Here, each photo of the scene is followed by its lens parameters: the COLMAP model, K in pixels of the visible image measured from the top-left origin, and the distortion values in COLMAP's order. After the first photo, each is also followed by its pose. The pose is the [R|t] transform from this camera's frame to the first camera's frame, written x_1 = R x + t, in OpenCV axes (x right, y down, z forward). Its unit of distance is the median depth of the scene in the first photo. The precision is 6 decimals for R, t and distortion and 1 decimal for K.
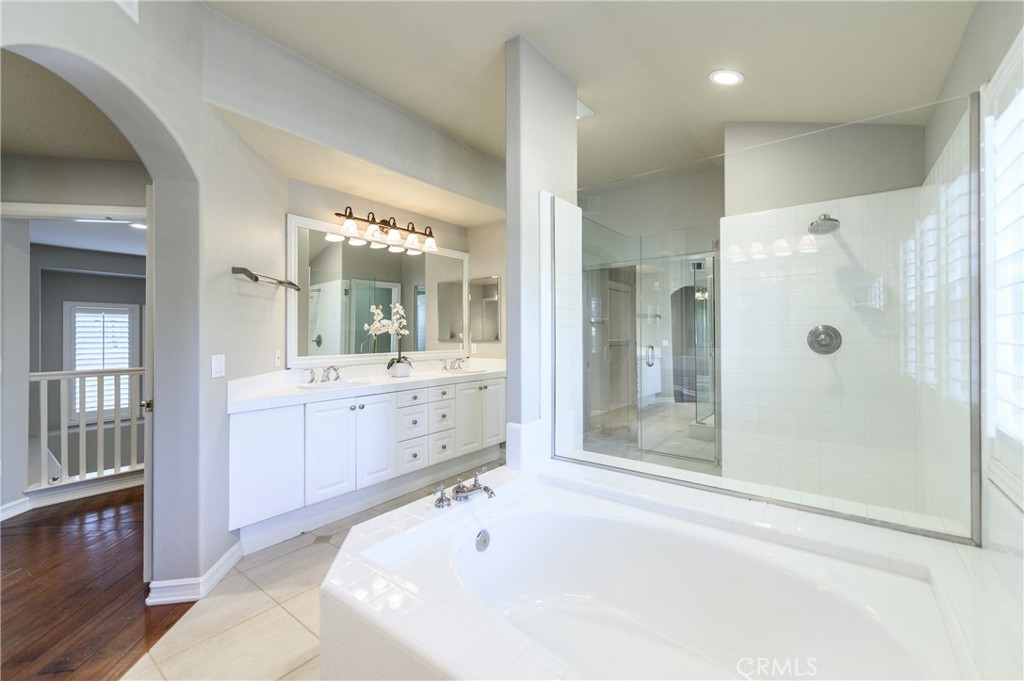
lens RADIAL K [[407.1, 0, 512.0], [0, 407.1, 340.5], [0, 0, 1]] dist [0.002157, 0.000055]
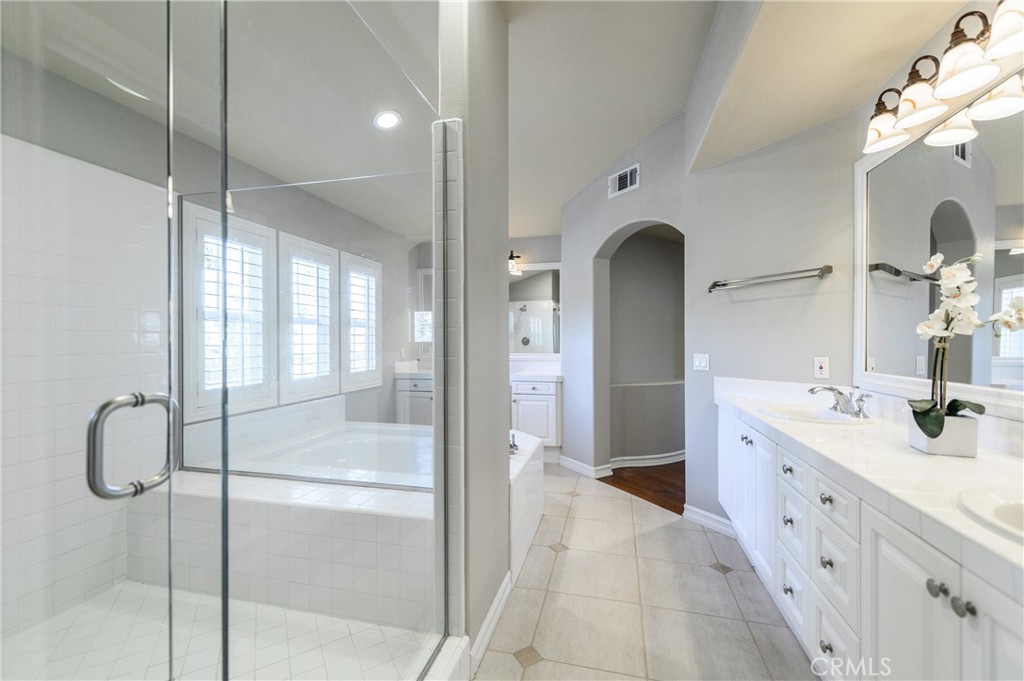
lens RADIAL K [[407.1, 0, 512.0], [0, 407.1, 340.5], [0, 0, 1]] dist [0.002157, 0.000055]
pose [[-0.918861, -0.002064, -0.394575, 0.209309], [-0.000490, 0.999992, -0.004089, 0.002884], [0.394580, -0.003563, -0.918855, 1.154345]]
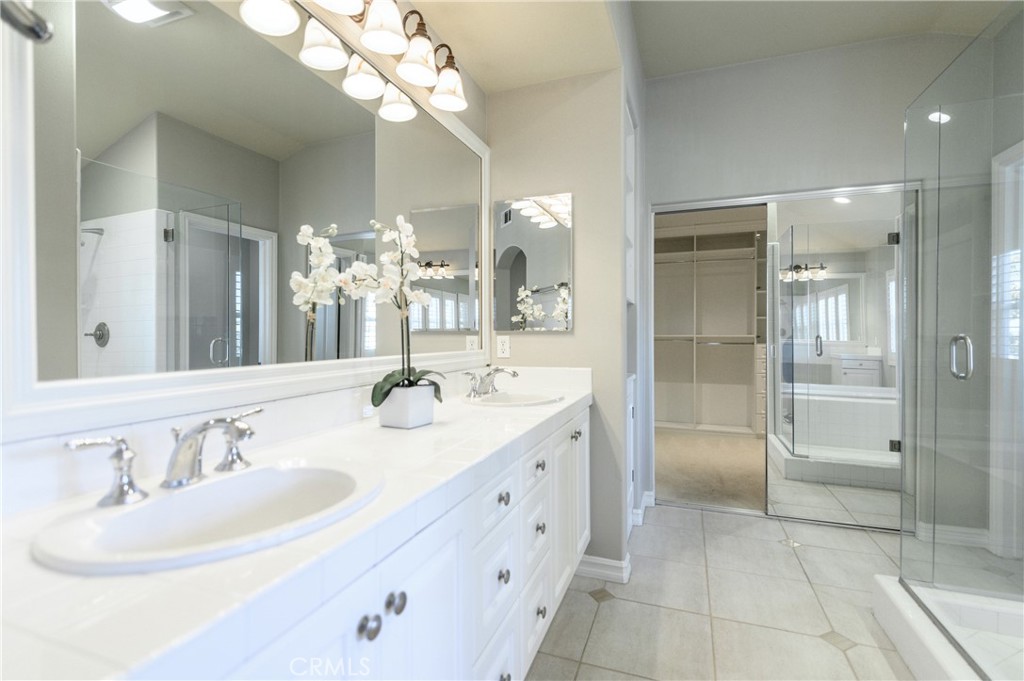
lens RADIAL K [[467.8, 0, 512.0], [0, 467.8, 340.5], [0, 0, 1]] dist [0.000827, -0.000212]
pose [[0.956047, -0.004554, 0.293179, -0.289579], [0.004829, 0.999988, -0.000216, 0.014996], [-0.293175, 0.001623, 0.956058, 0.557730]]
